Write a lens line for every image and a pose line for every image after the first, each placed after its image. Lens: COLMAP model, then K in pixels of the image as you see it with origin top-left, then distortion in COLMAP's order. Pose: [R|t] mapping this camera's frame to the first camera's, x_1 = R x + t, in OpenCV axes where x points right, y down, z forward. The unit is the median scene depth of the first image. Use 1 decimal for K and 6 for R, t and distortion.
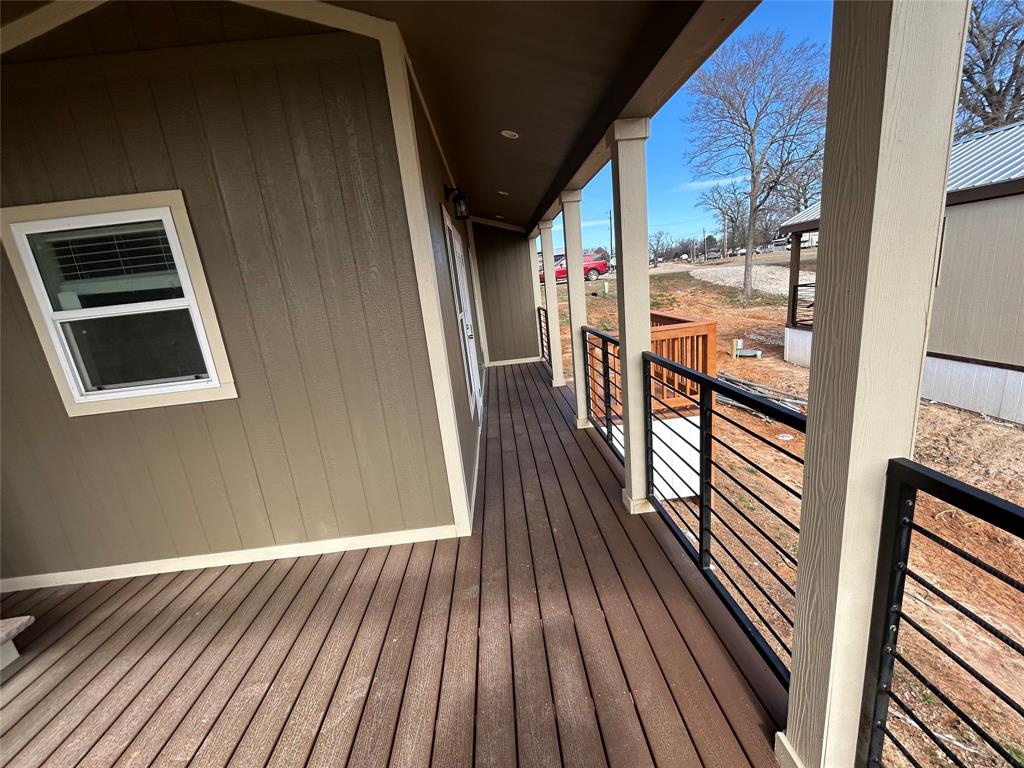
lens RADIAL K [[418.5, 0, 513.0], [0, 418.5, 386.1], [0, 0, 1]] dist [-0.007888, -0.000376]
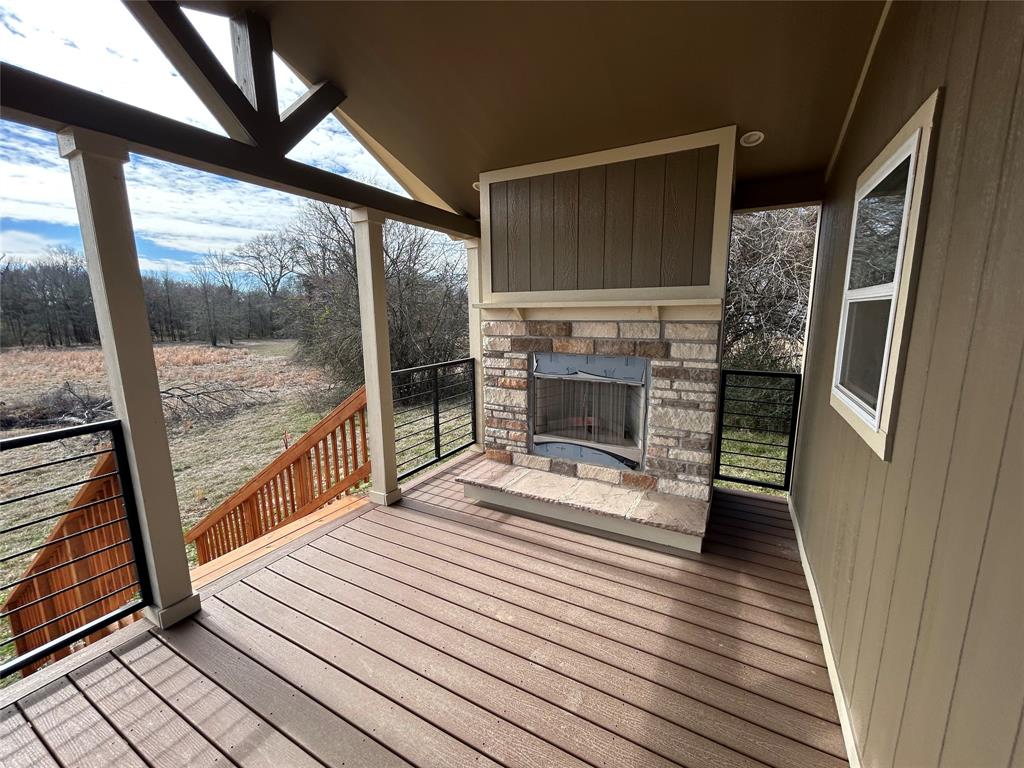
lens RADIAL K [[418.5, 0, 516.0], [0, 418.5, 387.5], [0, 0, 1]] dist [-0.007888, -0.000376]
pose [[-0.520617, 0.259271, -0.813472, 0.041756], [-0.141795, 0.913290, 0.381832, -0.224230], [0.841934, 0.314134, -0.438711, 0.841087]]
